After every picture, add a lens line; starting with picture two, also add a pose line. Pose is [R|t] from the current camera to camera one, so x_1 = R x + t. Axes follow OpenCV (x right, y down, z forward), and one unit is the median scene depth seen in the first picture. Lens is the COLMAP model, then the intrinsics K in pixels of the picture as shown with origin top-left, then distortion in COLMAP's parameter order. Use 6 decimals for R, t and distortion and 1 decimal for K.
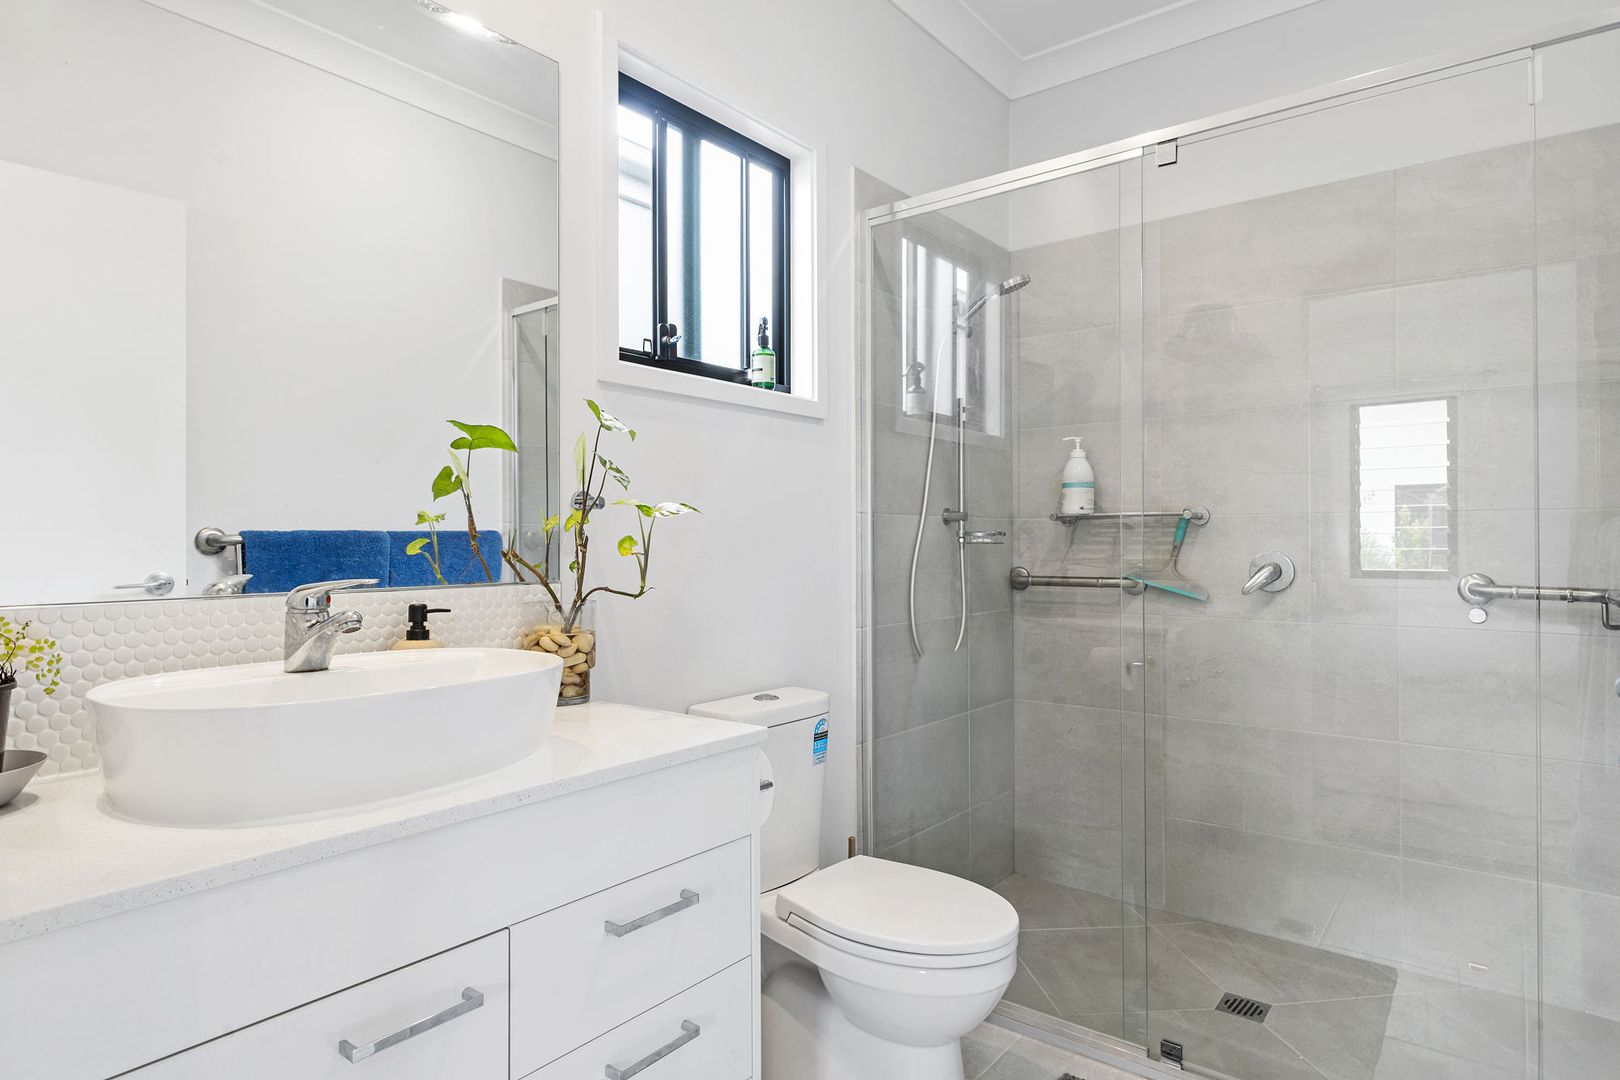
lens RADIAL K [[925.2, 0, 811.2], [0, 925.2, 538.1], [0, 0, 1]] dist [-0.005346, -0.000184]
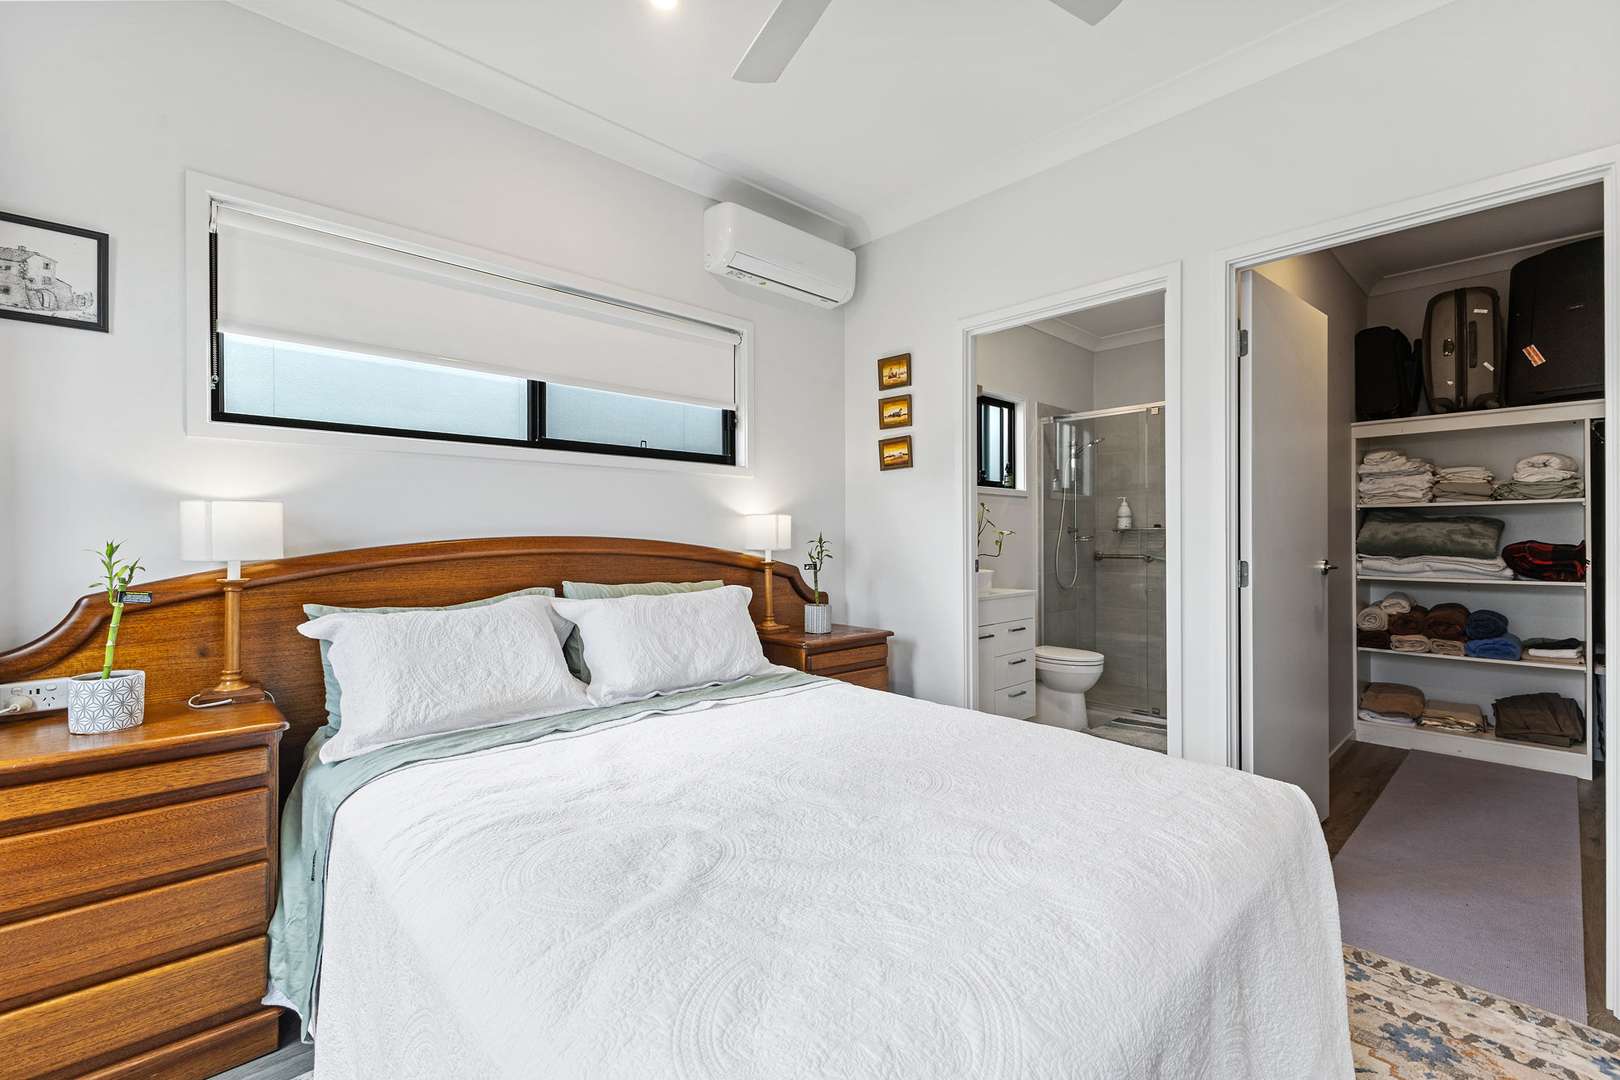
lens RADIAL K [[707.0, 0, 806.9], [0, 707.0, 544.1], [0, 0, 1]] dist [0.001658, 0.000016]
pose [[0.988930, -0.001947, -0.148370, -0.290843], [0.003947, 0.999905, 0.013187, -0.015180], [0.148331, -0.013627, 0.988844, -1.072962]]
